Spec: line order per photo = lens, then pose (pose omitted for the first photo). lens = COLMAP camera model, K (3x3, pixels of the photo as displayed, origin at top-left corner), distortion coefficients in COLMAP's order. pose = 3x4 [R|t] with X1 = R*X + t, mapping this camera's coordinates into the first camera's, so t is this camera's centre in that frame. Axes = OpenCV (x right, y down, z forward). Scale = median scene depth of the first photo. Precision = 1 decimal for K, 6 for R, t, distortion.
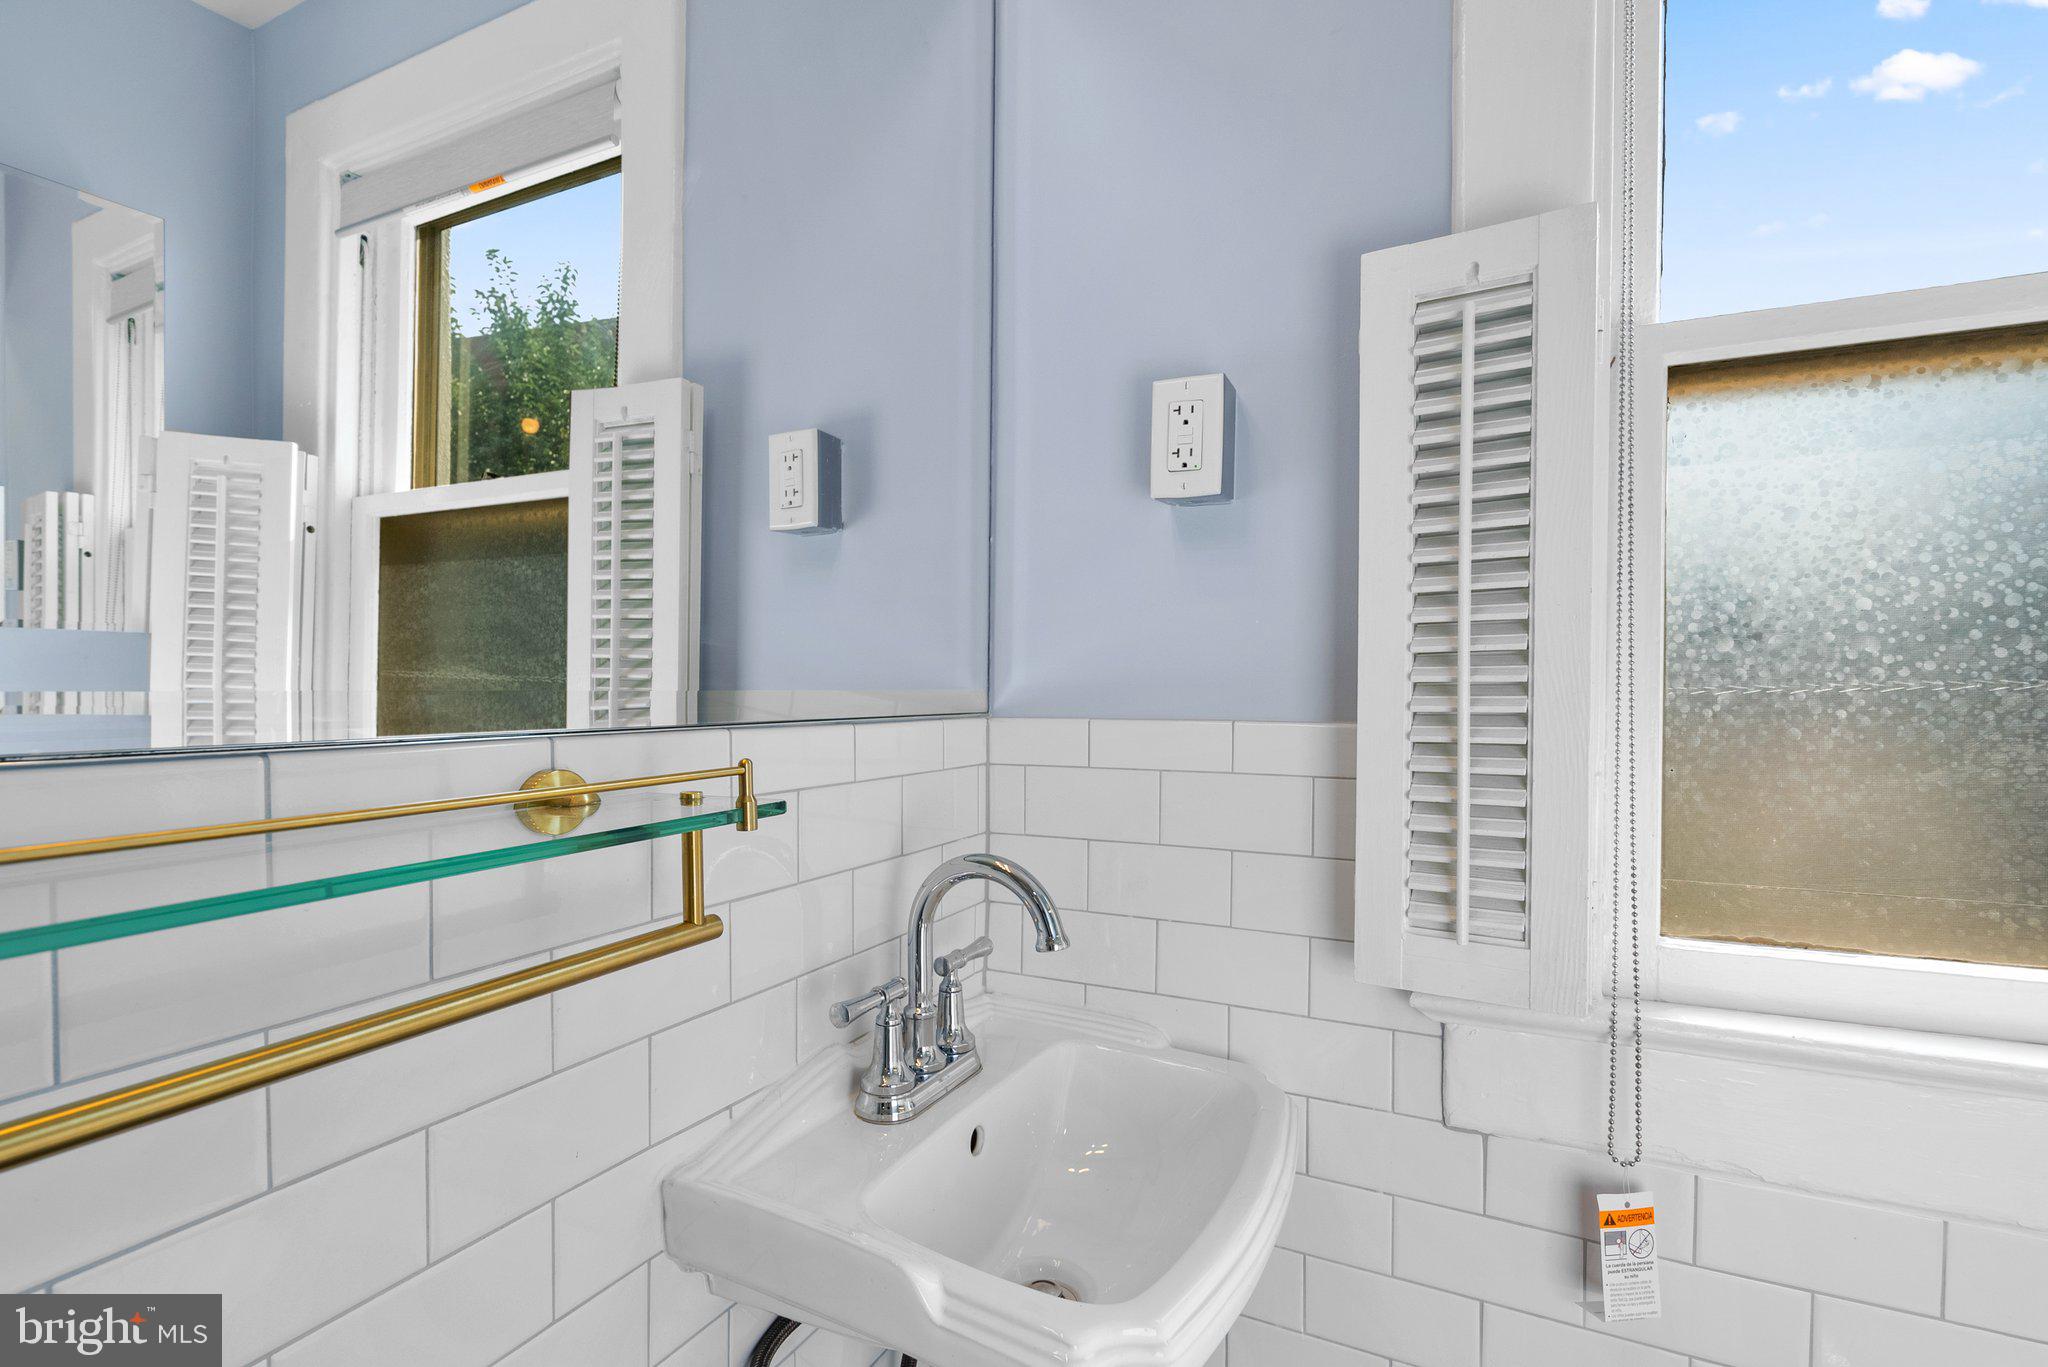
lens RADIAL K [[940.6, 0, 1018.3], [0, 940.6, 686.8], [0, 0, 1]] dist [-0.000952, 0.000890]
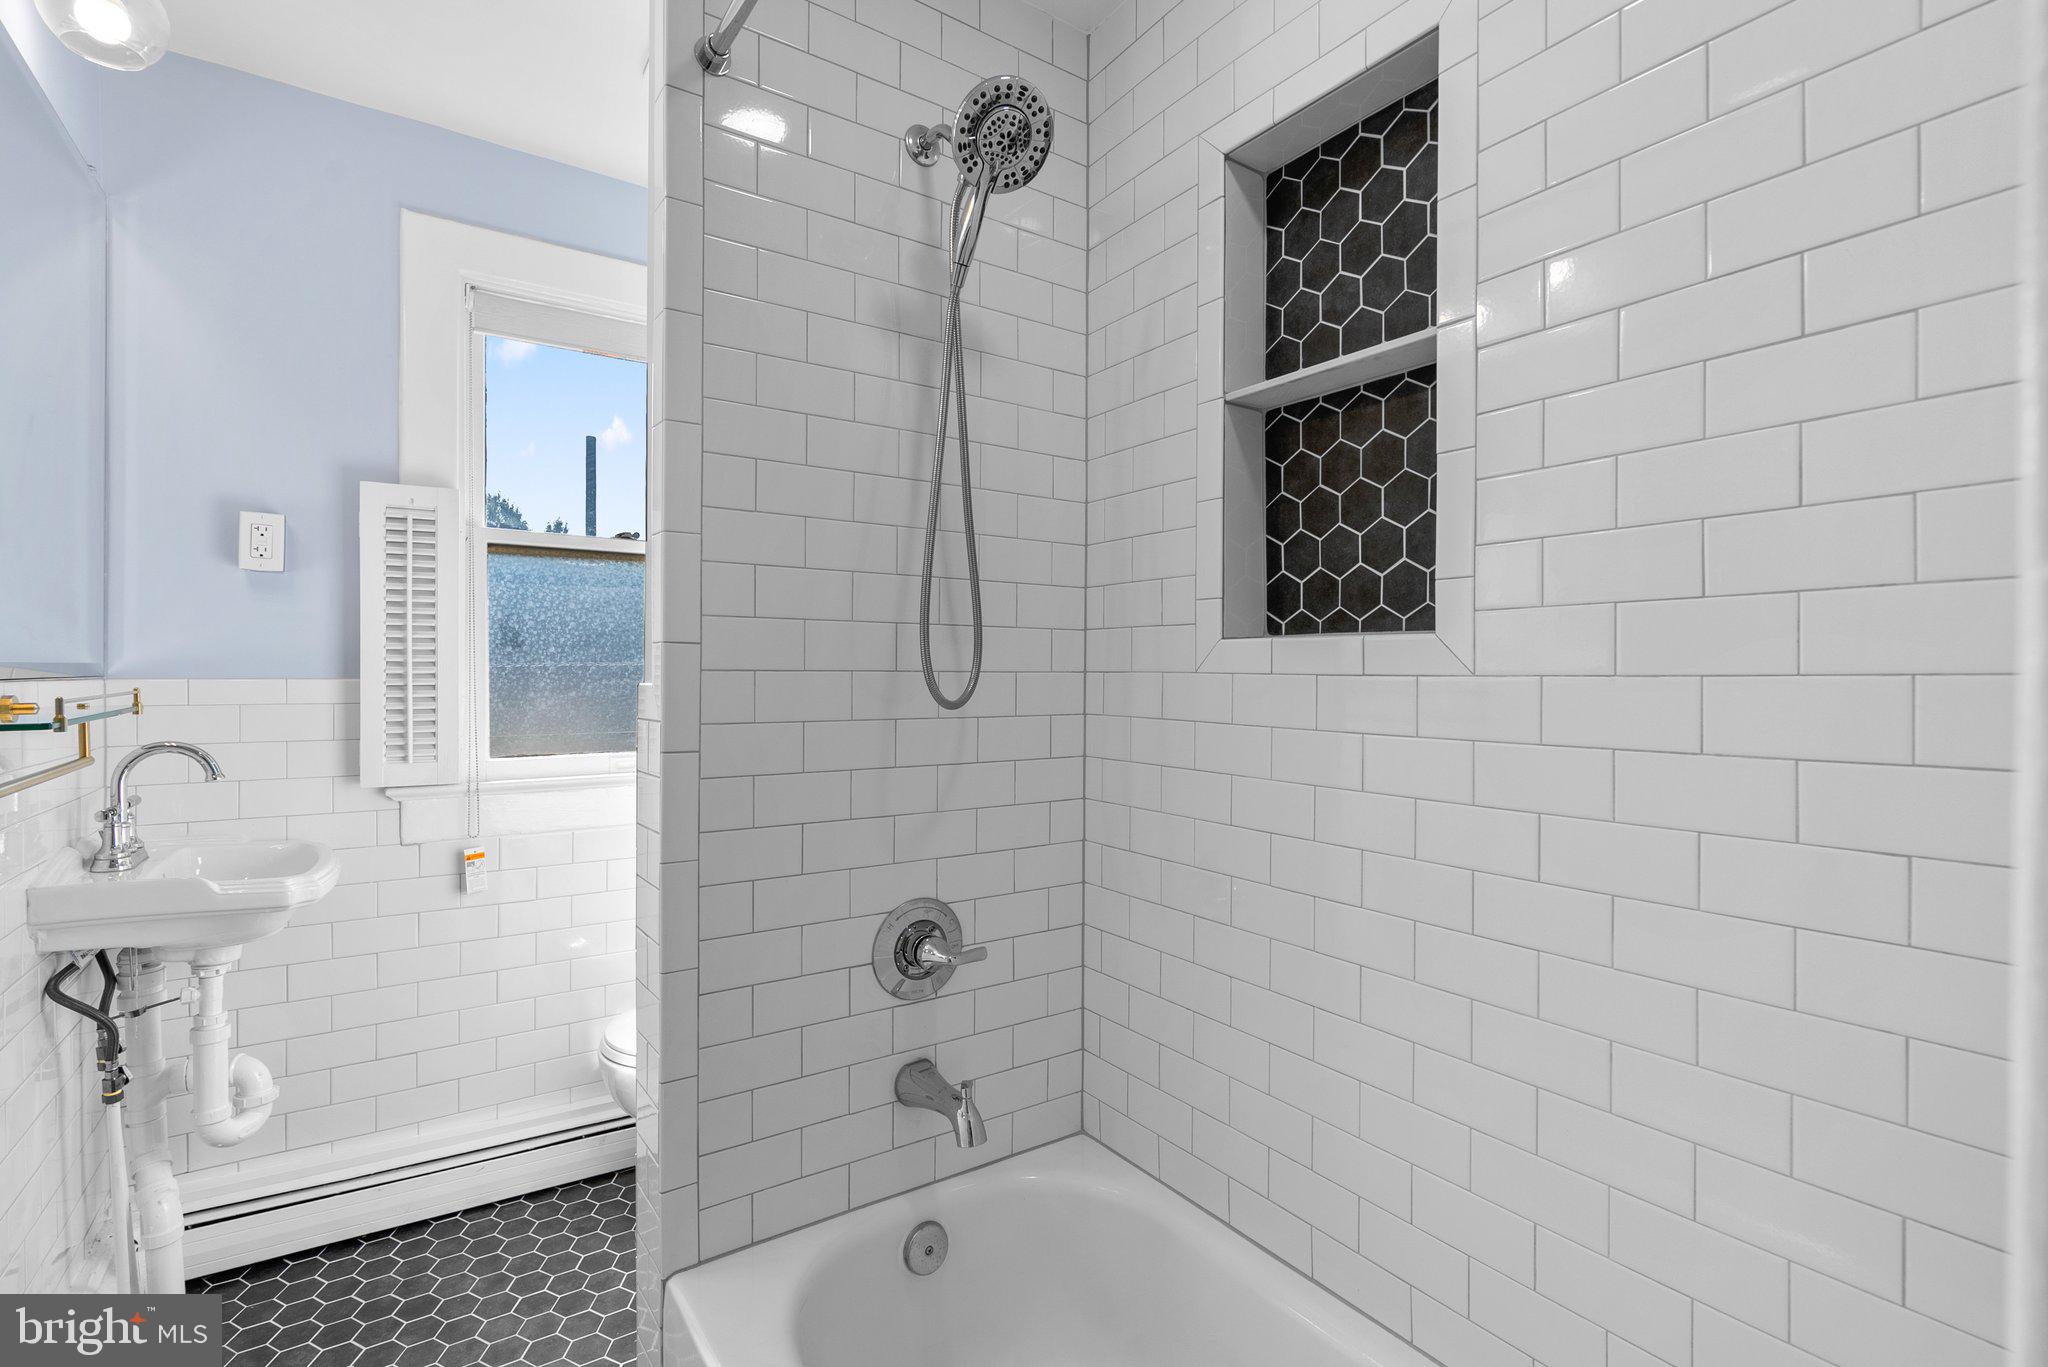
lens RADIAL K [[940.6, 0, 1018.3], [0, 940.6, 686.8], [0, 0, 1]] dist [-0.000952, 0.000890]
pose [[0.488320, -0.017069, 0.872498, -0.931616], [0.001226, 0.999821, 0.018873, 0.017461], [-0.872664, -0.008147, 0.488253, -1.661722]]
